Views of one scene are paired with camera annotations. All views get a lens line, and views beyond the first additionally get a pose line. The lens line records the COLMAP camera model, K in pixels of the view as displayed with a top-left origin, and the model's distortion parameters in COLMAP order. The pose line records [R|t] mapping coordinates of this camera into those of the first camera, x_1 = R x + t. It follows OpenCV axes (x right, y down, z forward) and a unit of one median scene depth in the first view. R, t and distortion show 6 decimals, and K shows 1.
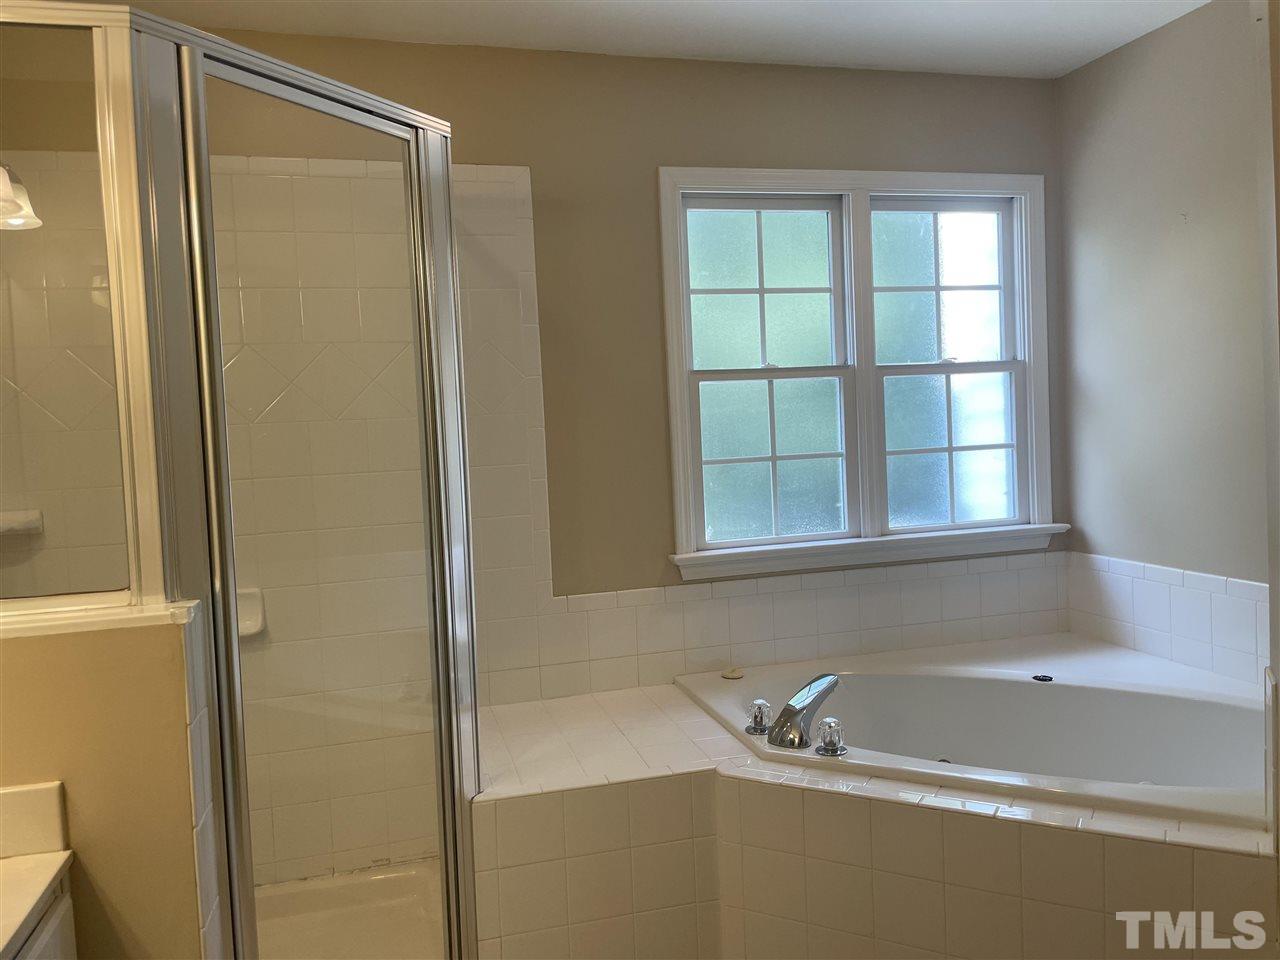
lens RADIAL K [[974.1, 0, 643.8], [0, 974.1, 468.0], [0, 0, 1]] dist [0.106766, -0.154960]
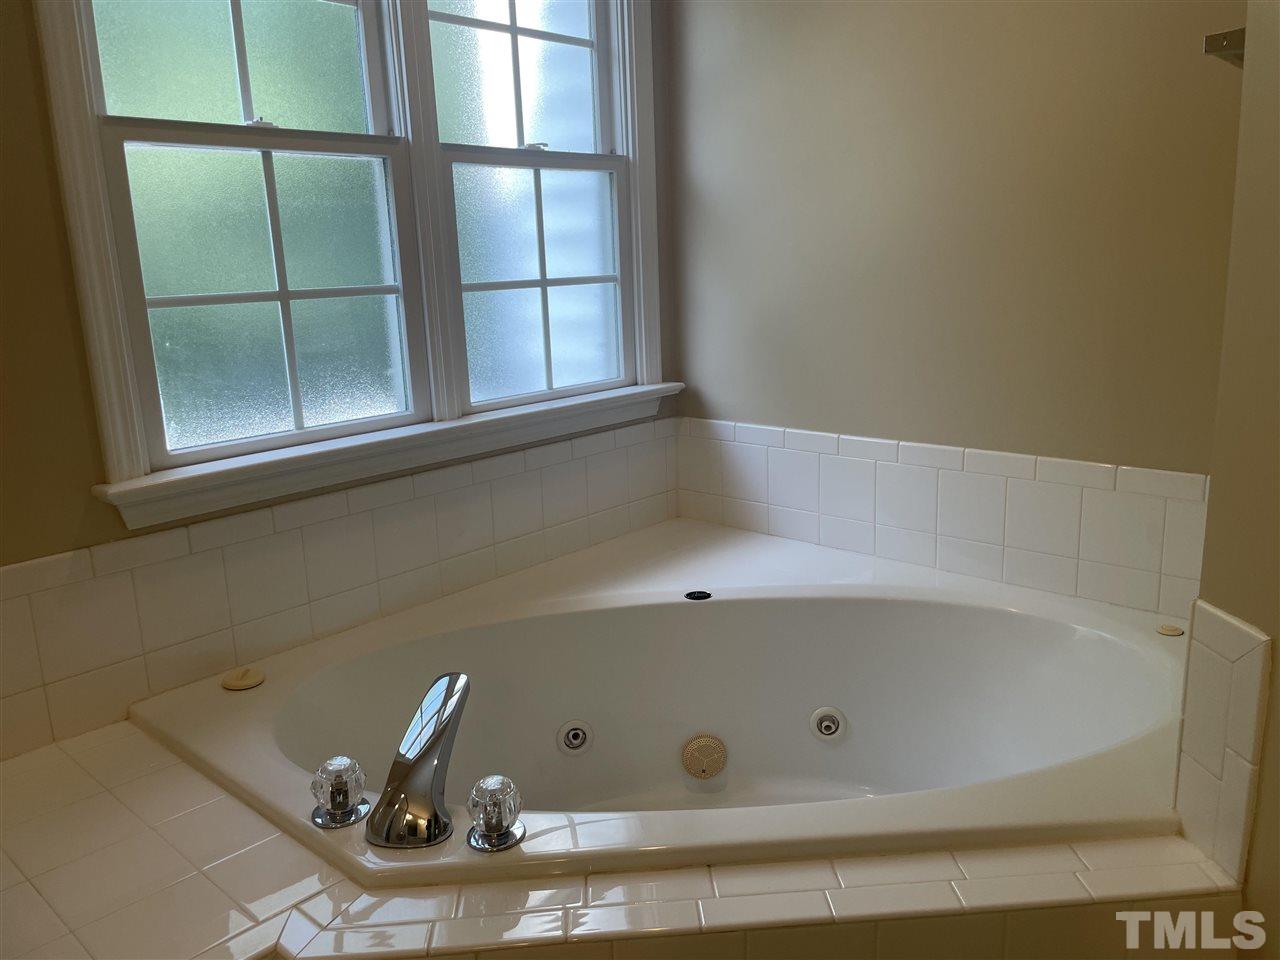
lens RADIAL K [[974.1, 0, 643.8], [0, 974.1, 468.0], [0, 0, 1]] dist [0.106766, -0.154960]
pose [[0.839359, -0.100931, 0.534124, -0.008739], [0.019314, 0.987527, 0.156258, 0.003622], [-0.543234, -0.120841, 0.830840, 0.406593]]
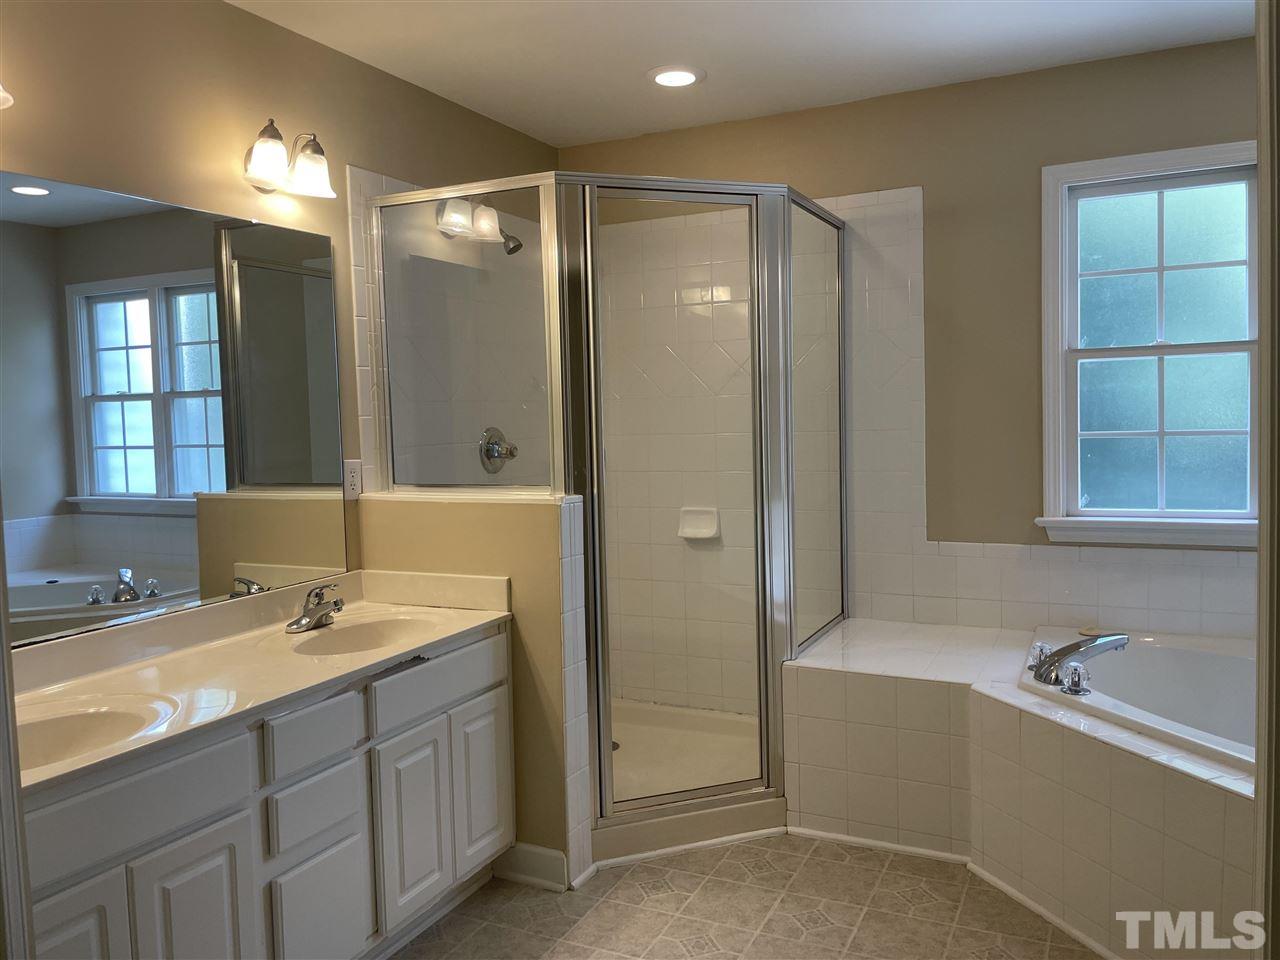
lens RADIAL K [[974.1, 0, 643.8], [0, 974.1, 468.0], [0, 0, 1]] dist [0.106766, -0.154960]
pose [[0.751873, 0.060710, -0.656506, 0.420819], [-0.037891, 0.998085, 0.048903, -0.004366], [0.658218, -0.011893, 0.752734, -0.140176]]
